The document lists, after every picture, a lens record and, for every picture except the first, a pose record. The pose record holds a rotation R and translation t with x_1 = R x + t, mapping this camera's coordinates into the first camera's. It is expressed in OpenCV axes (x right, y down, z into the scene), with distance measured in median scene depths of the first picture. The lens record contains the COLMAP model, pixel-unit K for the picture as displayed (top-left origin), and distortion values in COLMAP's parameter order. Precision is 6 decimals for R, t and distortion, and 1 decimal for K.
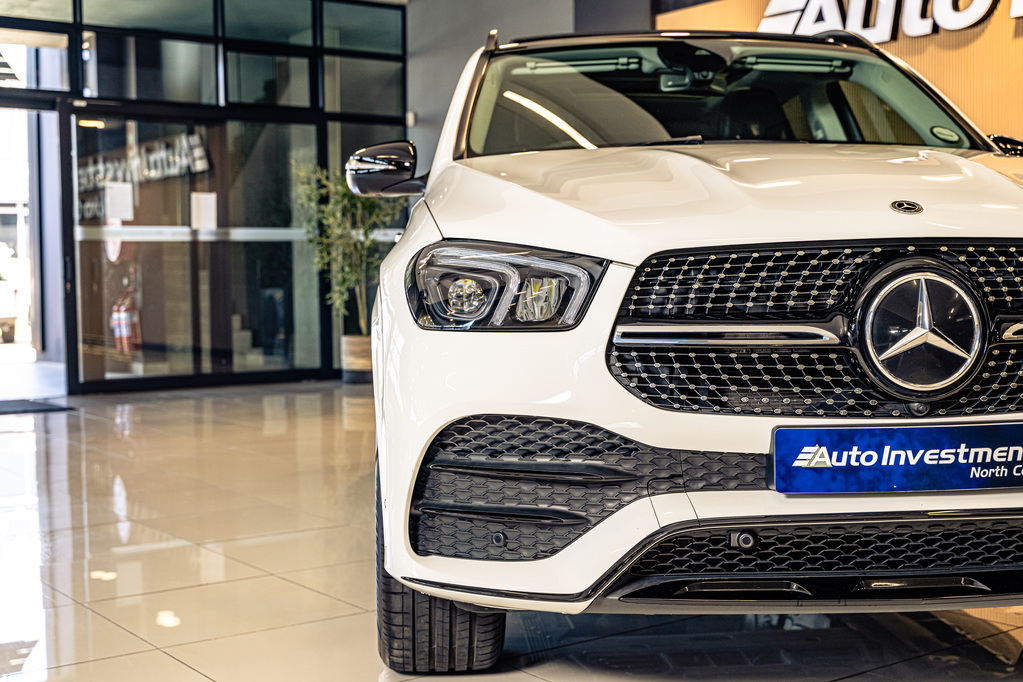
lens RADIAL K [[1344.5, 0, 511.5], [0, 1344.5, 341.0], [0, 0, 1]] dist [-0.009118, -0.009930]
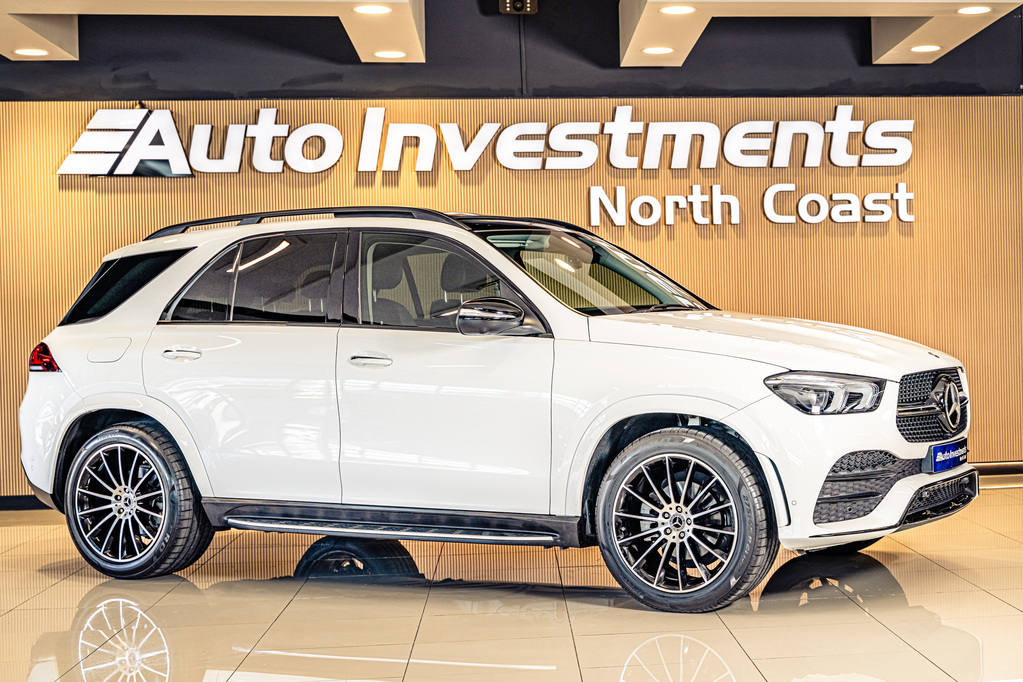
lens RADIAL K [[1617.9, 0, 728.6], [0, 1617.9, 341.8], [0, 0, 1]] dist [-0.005155, -0.042859]
pose [[0.471118, -0.006547, 0.882046, -2.562459], [0.054636, 0.998269, -0.021773, -0.081337], [-0.880376, 0.058449, 0.470660, -0.079249]]
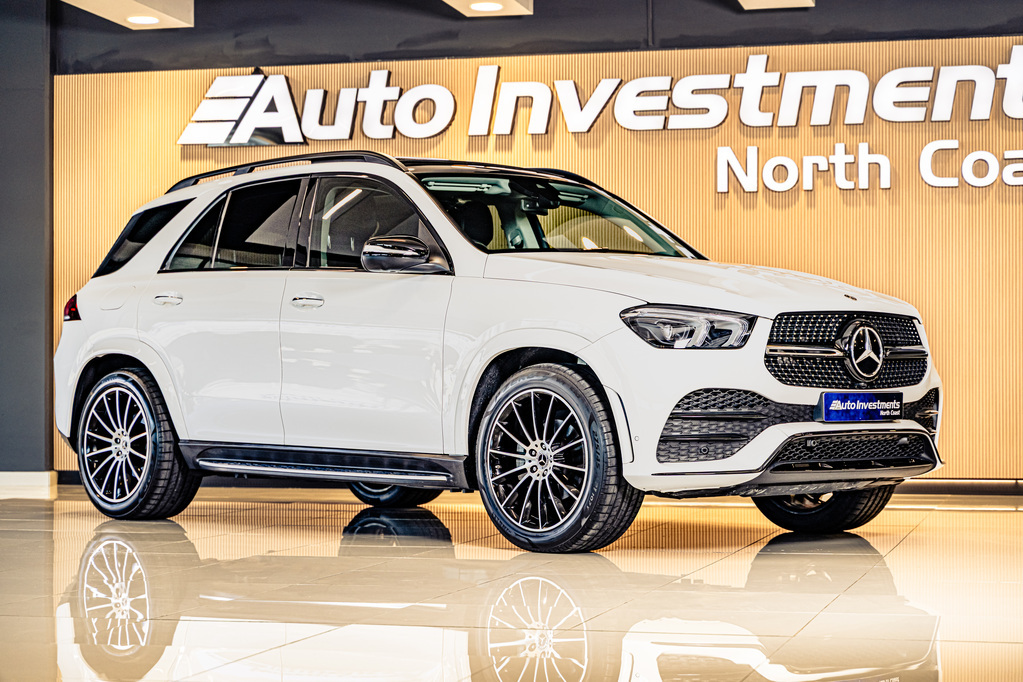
lens RADIAL K [[2144.3, 0, 511.5], [0, 2144.3, 341.0], [0, 0, 1]] dist [-0.024939, -0.152787]
pose [[0.768320, 0.029887, 0.639368, -2.489735], [0.017440, 0.997561, -0.067588, 0.210425], [-0.639828, 0.063080, 0.765925, -1.420032]]
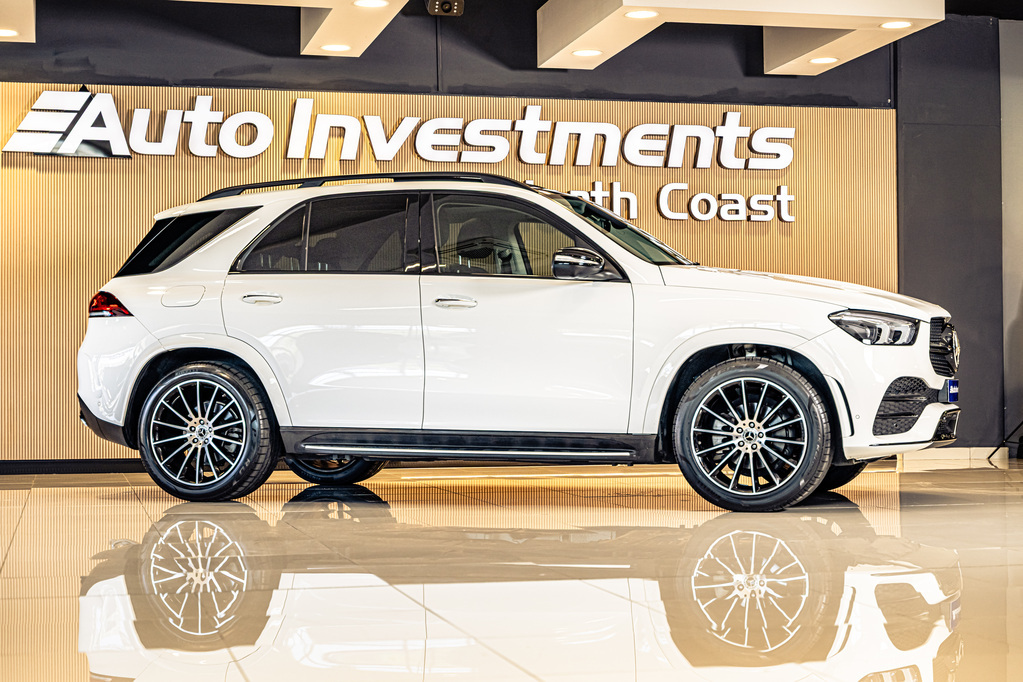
lens RADIAL K [[1799.3, 0, 511.5], [0, 1799.3, 341.0], [0, 0, 1]] dist [-0.025948, 0.025419]
pose [[0.380536, 0.034941, 0.924106, -3.742717], [0.040918, 0.997671, -0.054572, 0.153282], [-0.923860, 0.058579, 0.378220, 0.384708]]
